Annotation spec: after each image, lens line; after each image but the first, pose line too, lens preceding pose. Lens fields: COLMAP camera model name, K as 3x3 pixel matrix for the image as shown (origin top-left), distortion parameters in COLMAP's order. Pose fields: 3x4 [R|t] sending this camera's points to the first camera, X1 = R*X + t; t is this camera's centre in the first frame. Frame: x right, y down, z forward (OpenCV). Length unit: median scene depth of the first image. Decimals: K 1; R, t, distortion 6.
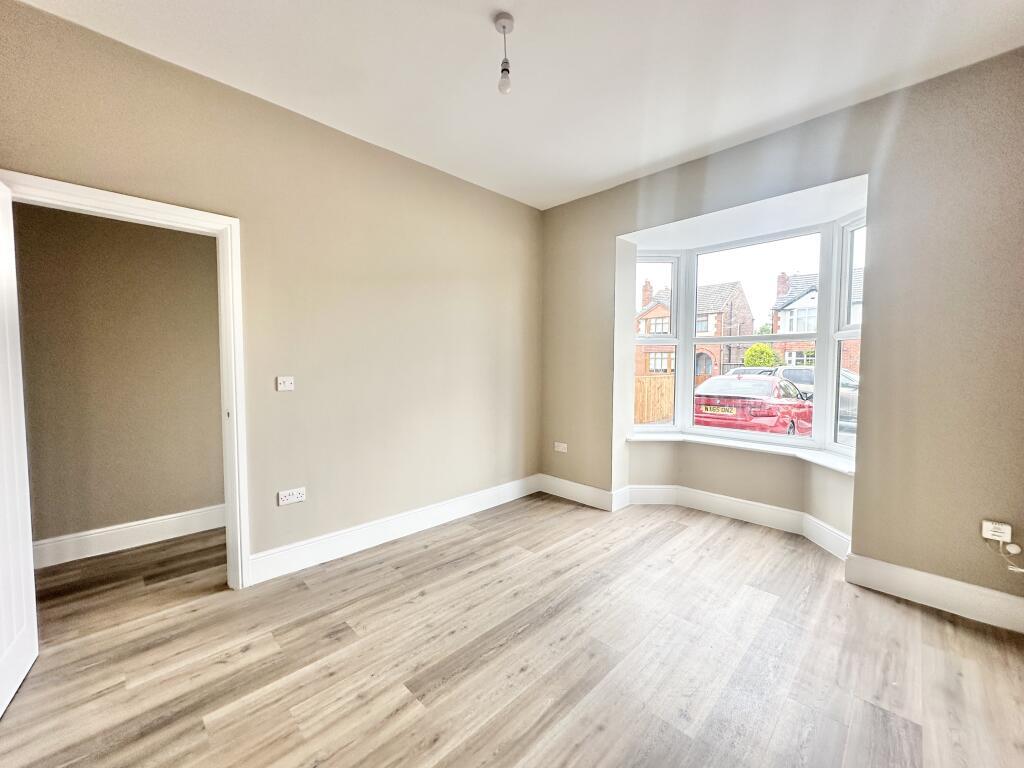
lens RADIAL K [[410.8, 0, 512.6], [0, 410.8, 383.6], [0, 0, 1]] dist [0.002670, 0.000012]
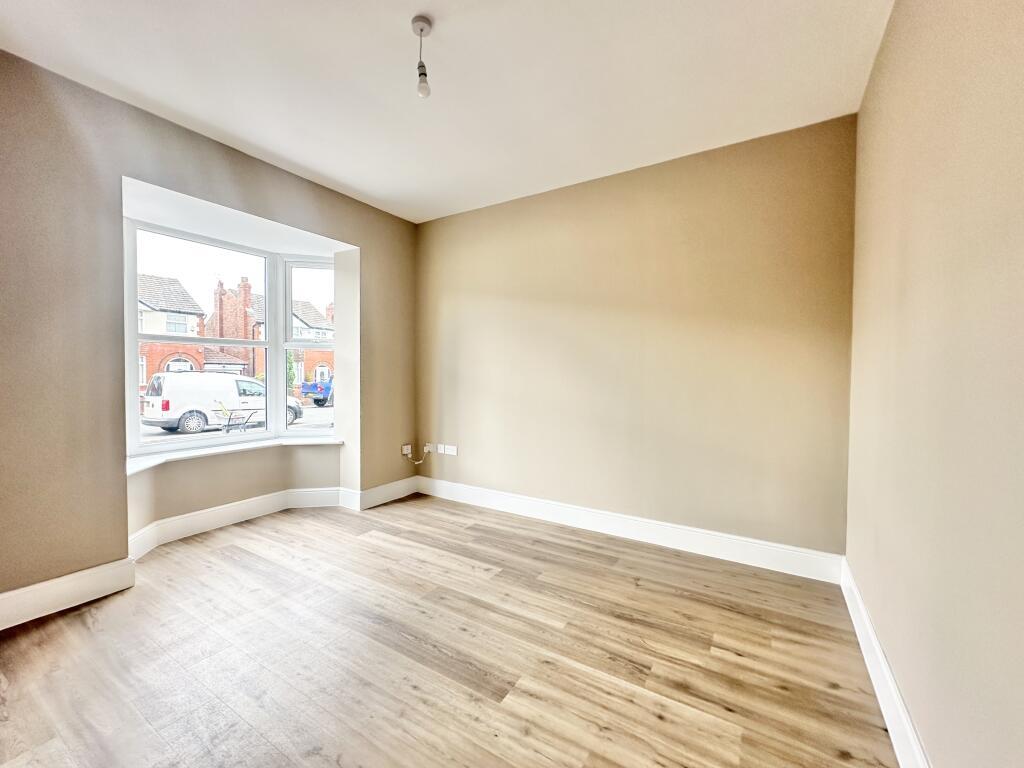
lens RADIAL K [[410.8, 0, 514.7], [0, 410.8, 381.9], [0, 0, 1]] dist [0.002670, 0.000012]
pose [[-0.229974, -0.026852, 0.972826, -0.962647], [0.040946, 0.998467, 0.037239, -0.034949], [-0.972335, 0.048397, -0.228522, 0.940729]]
